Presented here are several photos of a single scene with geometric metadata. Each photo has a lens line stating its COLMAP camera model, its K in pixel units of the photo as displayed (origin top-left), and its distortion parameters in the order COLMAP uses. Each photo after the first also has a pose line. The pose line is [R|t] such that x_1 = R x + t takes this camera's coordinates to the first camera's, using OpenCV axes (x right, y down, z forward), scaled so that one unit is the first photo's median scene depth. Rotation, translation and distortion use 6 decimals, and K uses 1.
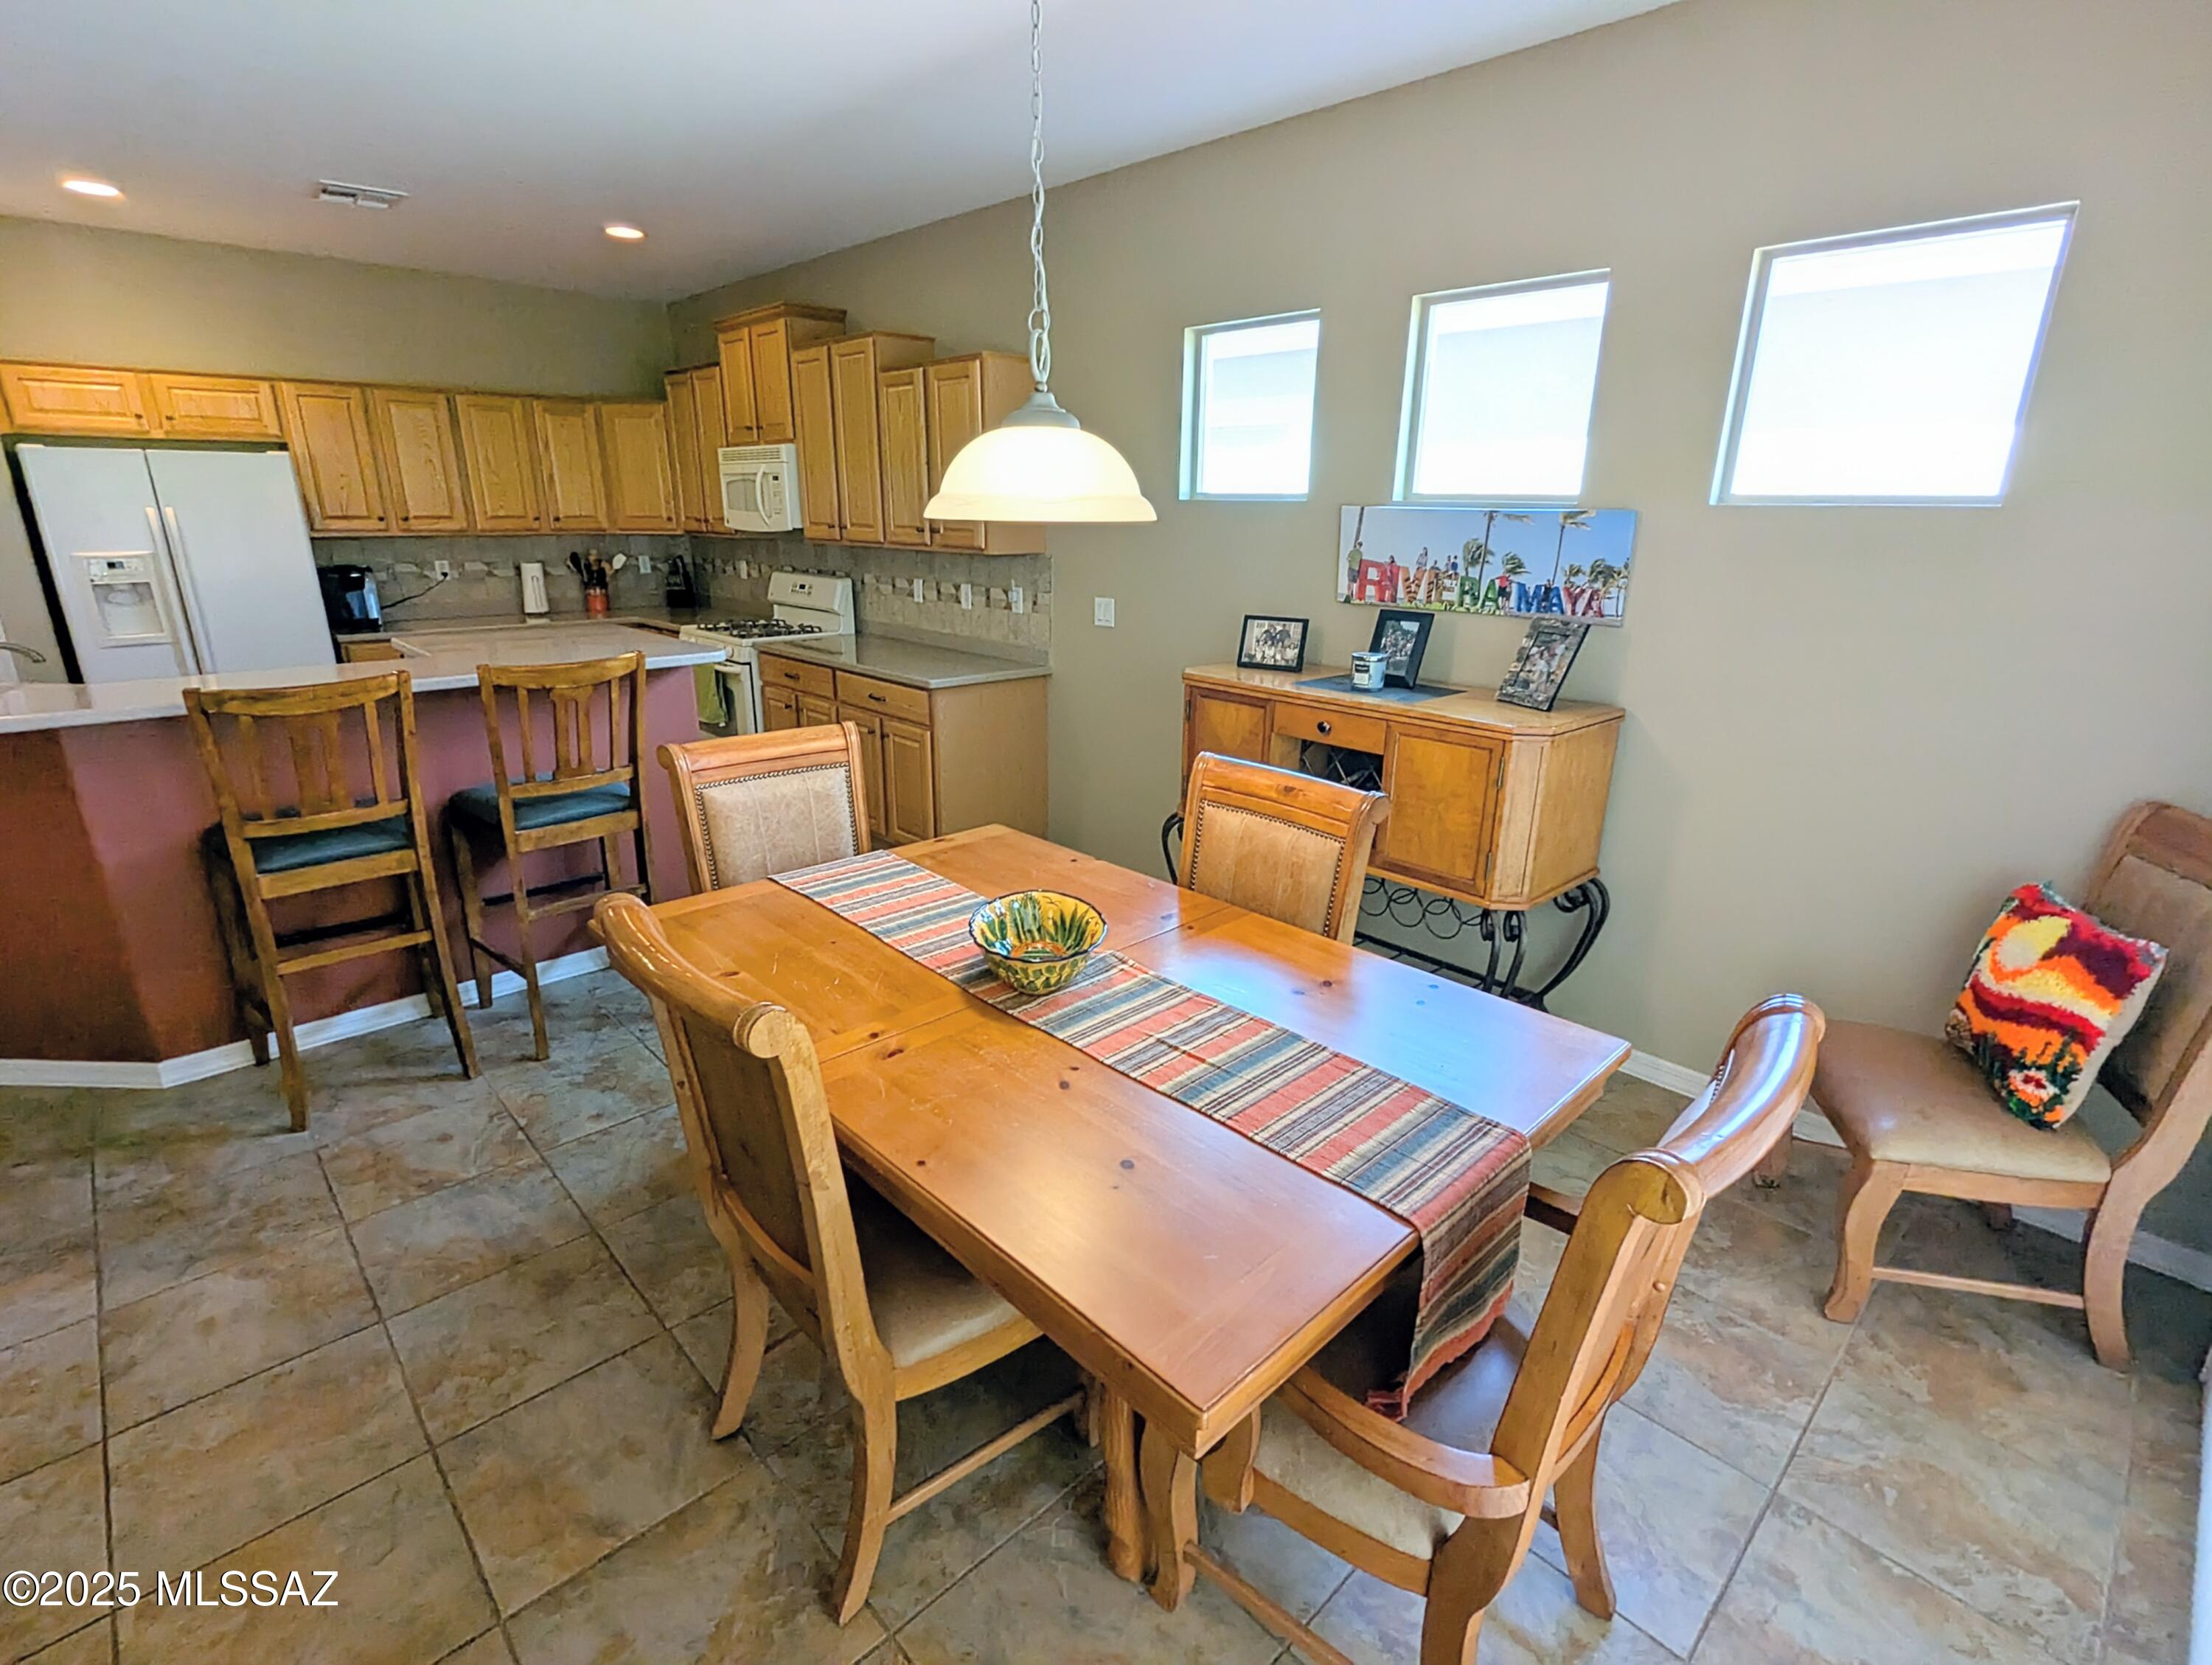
lens RADIAL K [[1049.6, 0, 1103.5], [0, 1049.6, 834.2], [0, 0, 1]] dist [0.001088, -0.000302]
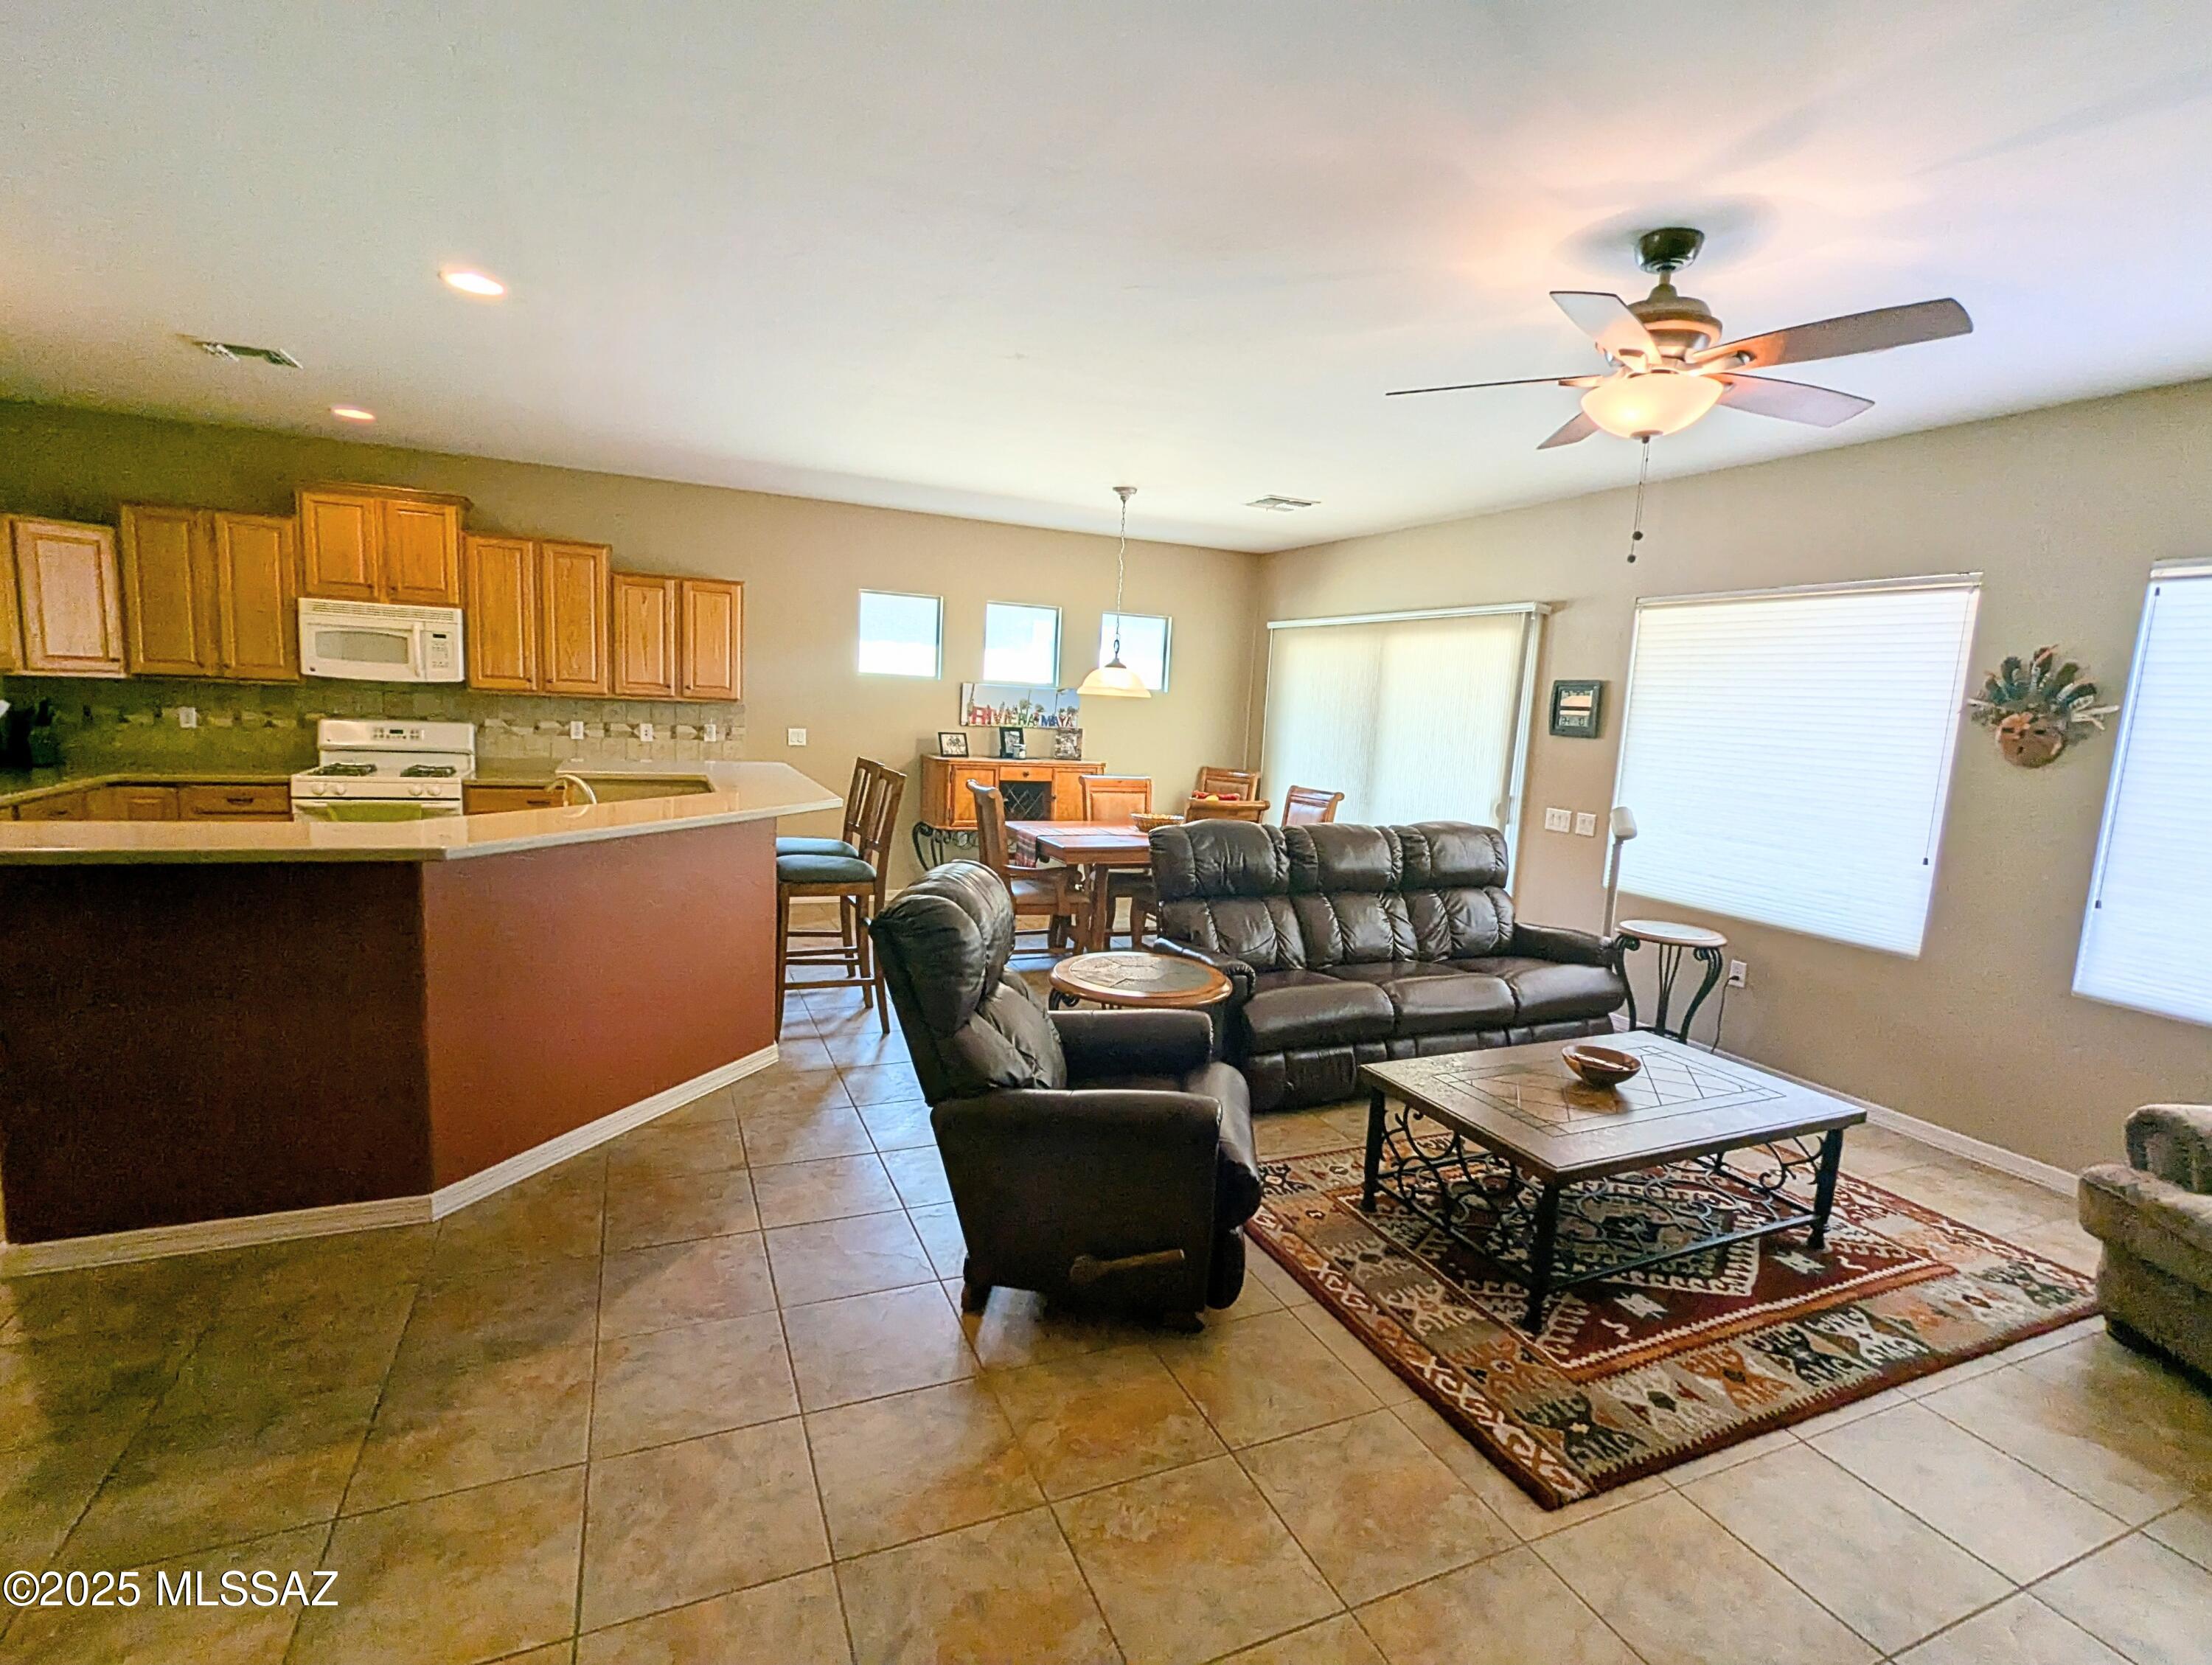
lens RADIAL K [[1054.7, 0, 1111.9], [0, 1054.7, 837.1], [0, 0, 1]] dist [-0.000717, 0.000842]
pose [[0.333316, -0.119471, 0.935215, -1.209557], [0.236739, 0.970764, 0.039637, -0.005373], [-0.912609, 0.208190, 0.351855, -0.008472]]
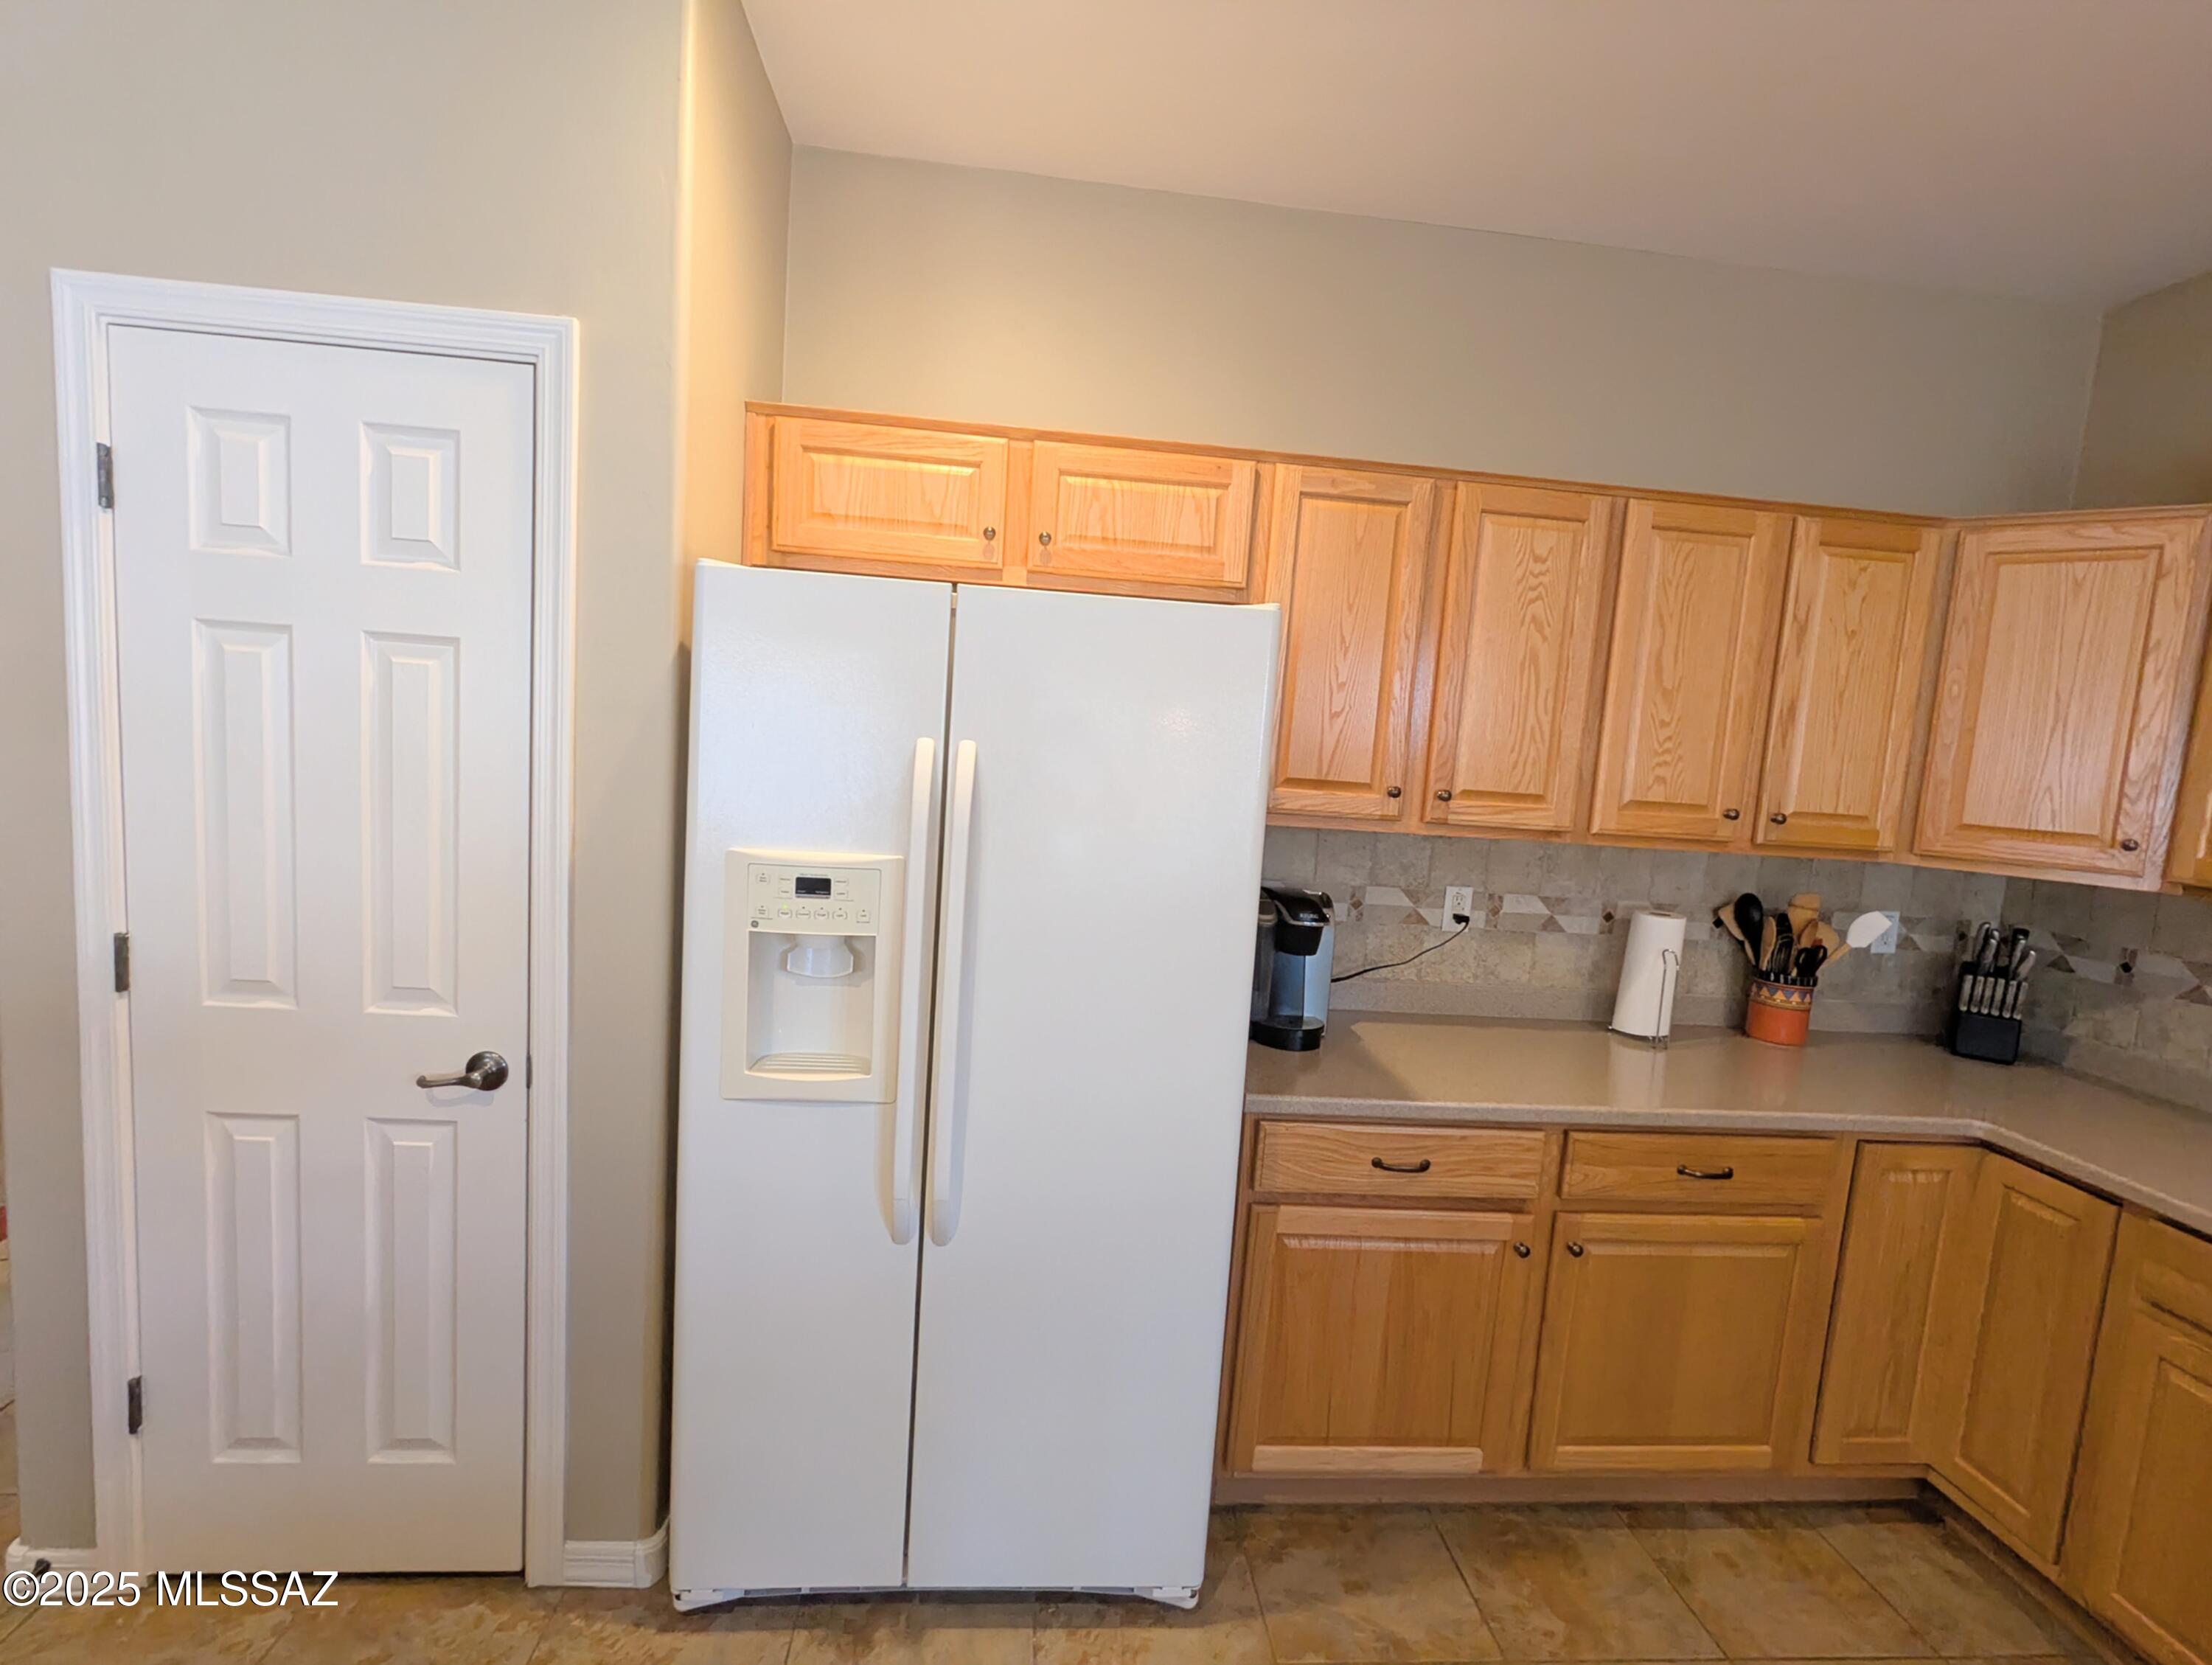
lens RADIAL K [[1044.9, 0, 1109.2], [0, 1044.9, 839.0], [0, 0, 1]] dist [-0.002999, -0.000134]
pose [[0.784134, 0.110590, -0.610659, -0.586547], [-0.244753, 0.959345, -0.140546, -0.223025], [0.570289, 0.259668, 0.779322, 0.703426]]
